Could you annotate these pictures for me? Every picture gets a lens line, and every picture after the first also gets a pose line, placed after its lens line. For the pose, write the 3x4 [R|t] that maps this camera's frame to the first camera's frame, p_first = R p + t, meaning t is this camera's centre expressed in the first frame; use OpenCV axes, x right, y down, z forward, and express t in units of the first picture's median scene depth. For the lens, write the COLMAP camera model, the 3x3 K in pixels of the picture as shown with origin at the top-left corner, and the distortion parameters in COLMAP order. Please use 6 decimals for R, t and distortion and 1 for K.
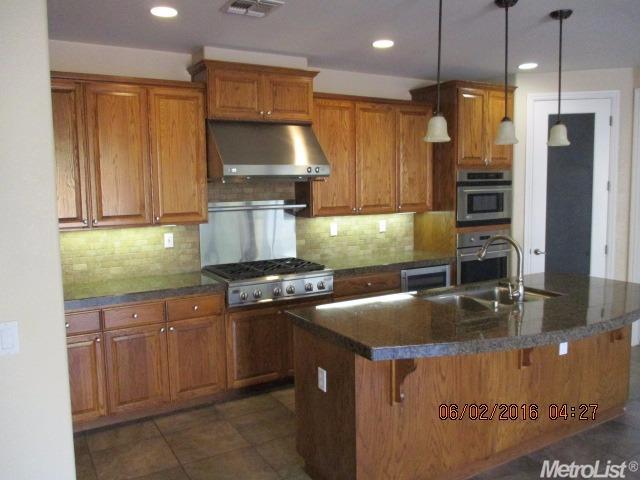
lens RADIAL K [[543.6, 0, 323.2], [0, 543.6, 237.7], [0, 0, 1]] dist [-0.034136, 0.032875]
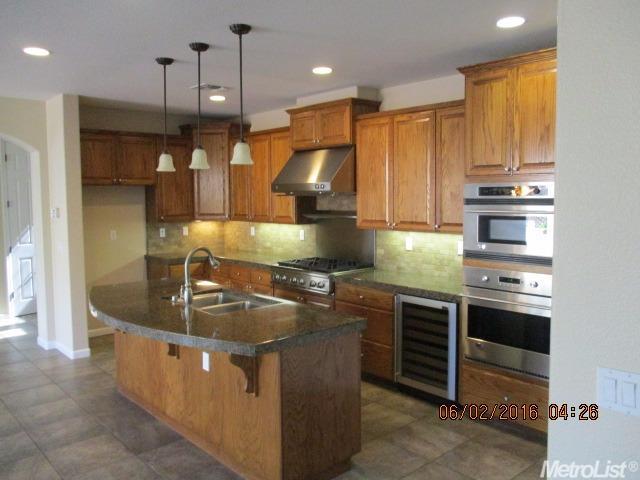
lens RADIAL K [[543.6, 0, 323.5], [0, 543.6, 239.9], [0, 0, 1]] dist [-0.034136, 0.032875]
pose [[0.191411, 0.095530, -0.976850, 0.962439], [-0.100267, 0.991949, 0.077360, -0.084199], [0.976375, 0.083138, 0.199449, 0.652588]]
